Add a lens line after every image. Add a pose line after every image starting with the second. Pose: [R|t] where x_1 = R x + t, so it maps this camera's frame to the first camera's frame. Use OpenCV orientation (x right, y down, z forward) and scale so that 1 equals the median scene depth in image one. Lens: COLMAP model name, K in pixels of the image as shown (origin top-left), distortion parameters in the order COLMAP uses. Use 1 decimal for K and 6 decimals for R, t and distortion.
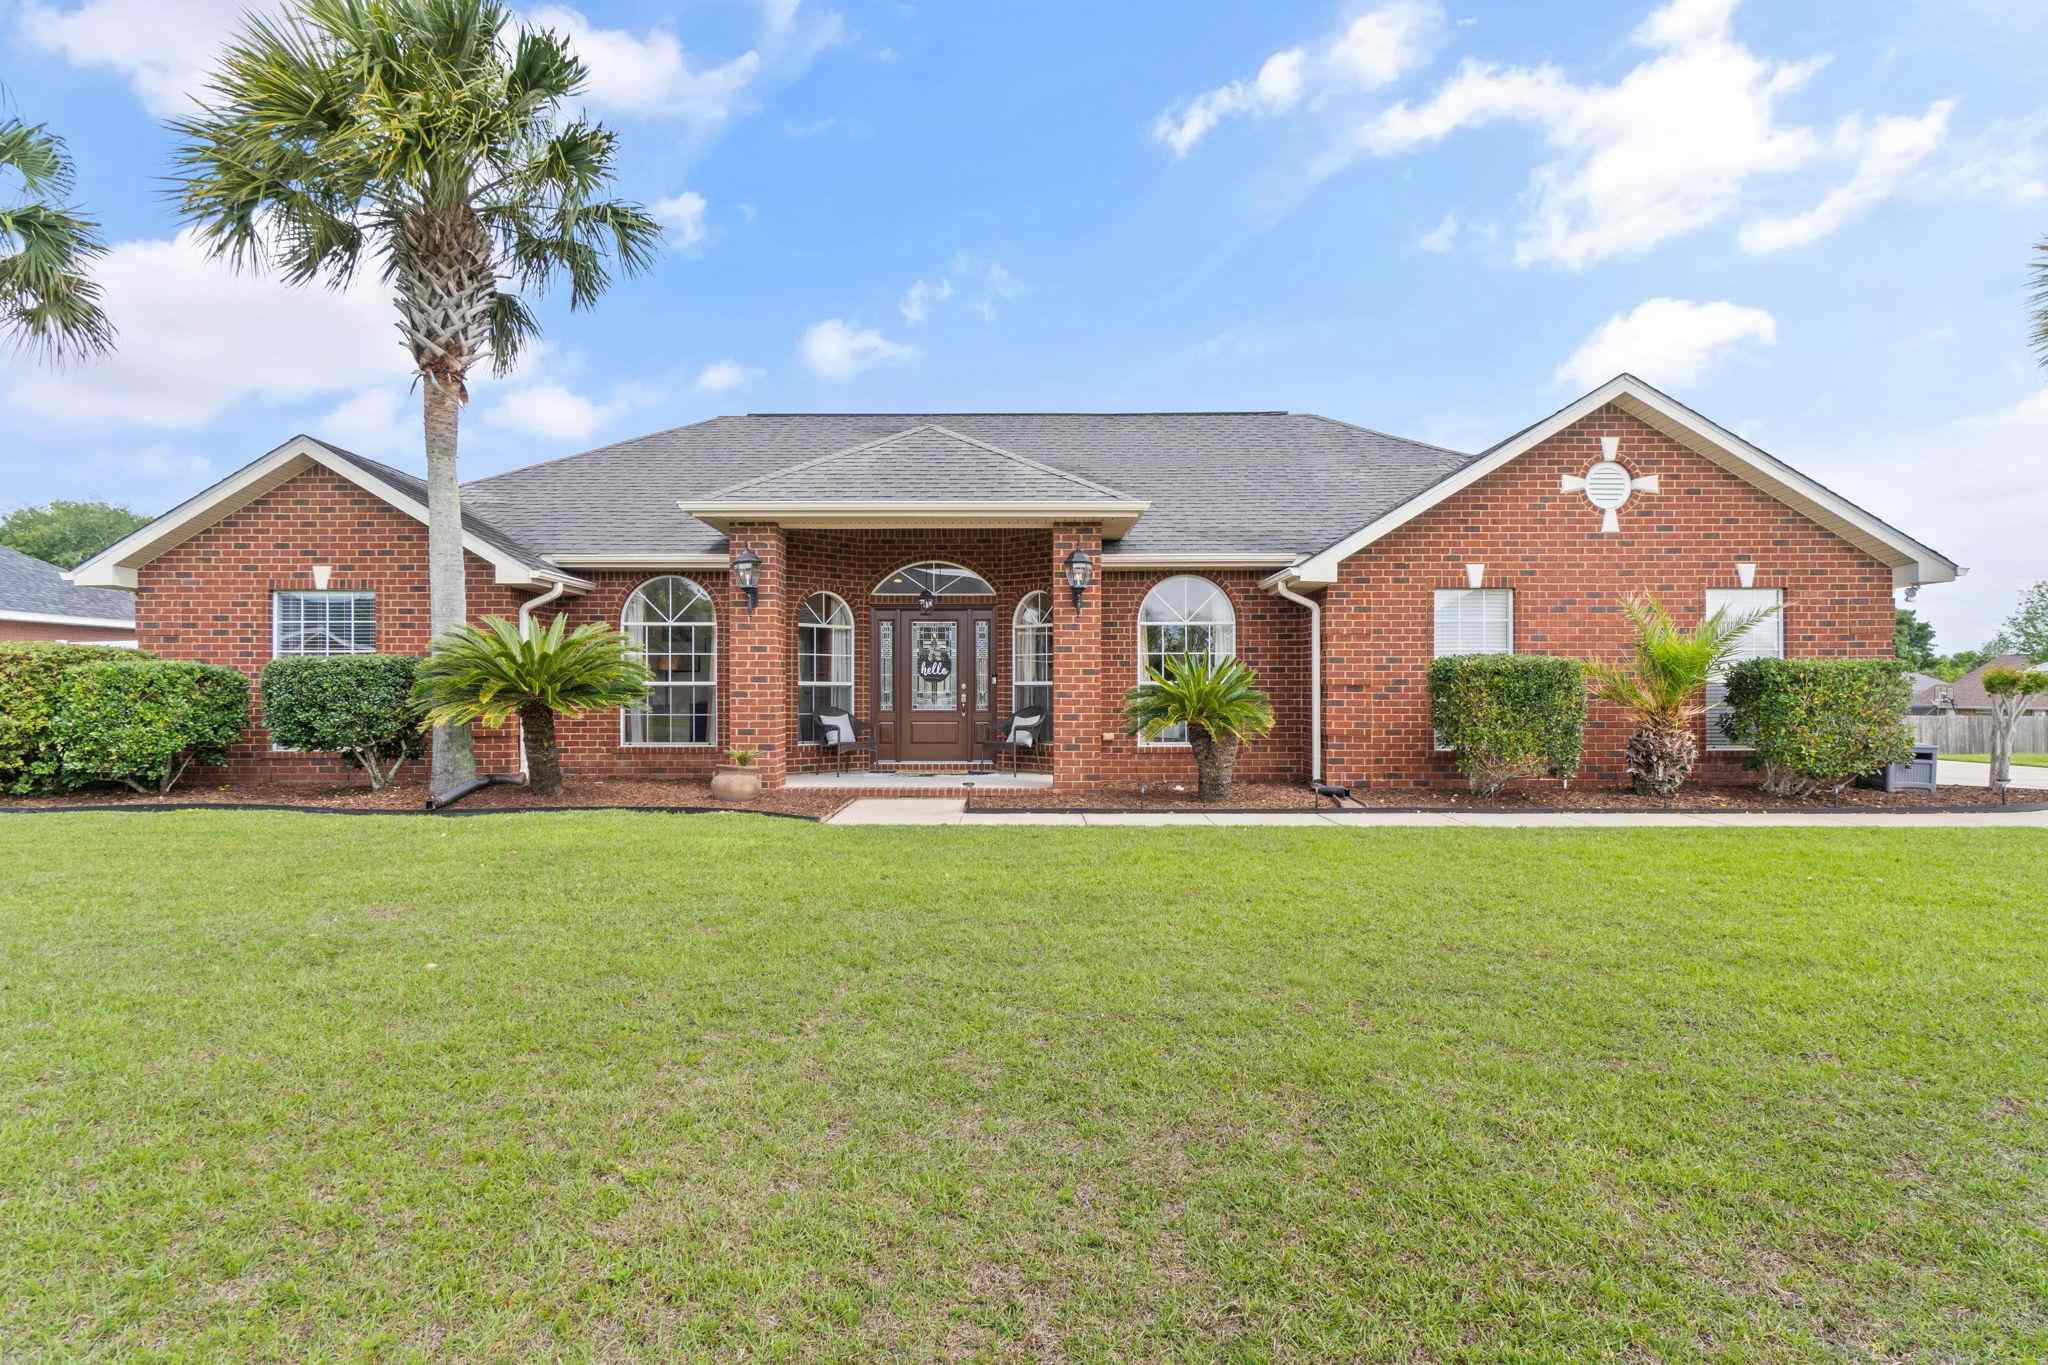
lens RADIAL K [[1049.7, 0, 1030.8], [0, 1049.7, 702.6], [0, 0, 1]] dist [-0.004932, 0.002659]
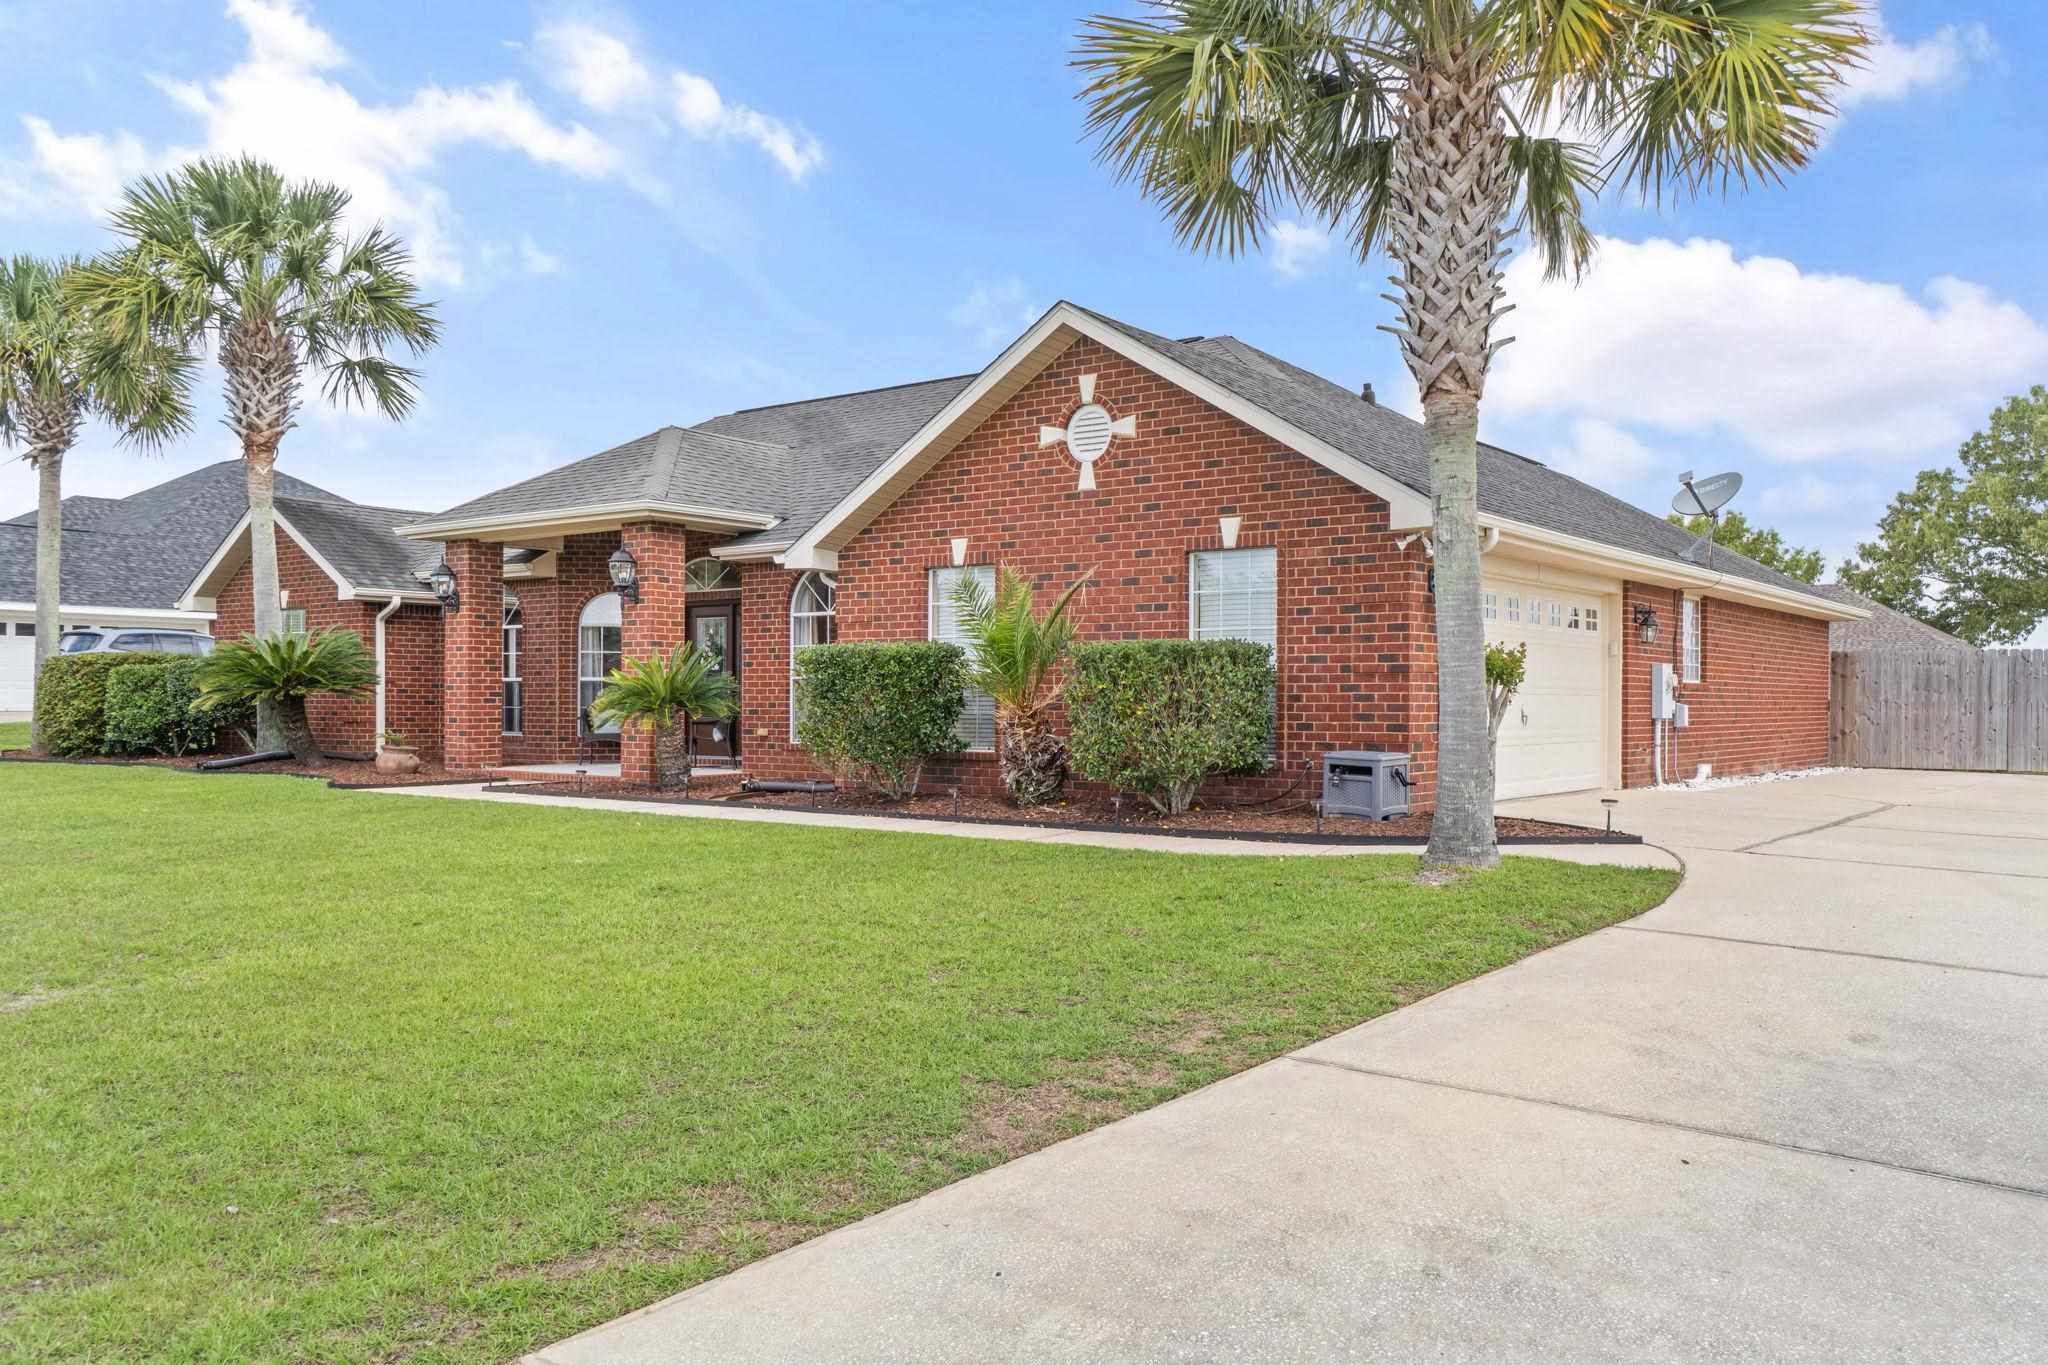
lens RADIAL K [[1519.0, 0, 1024.4], [0, 1519.0, 689.6], [0, 0, 1]] dist [0.011442, 0.001870]
pose [[0.814048, -0.001237, -0.580797, 1.205861], [-0.000952, 0.999994, -0.003465, -0.001791], [0.580797, 0.003373, 0.814041, 0.001060]]
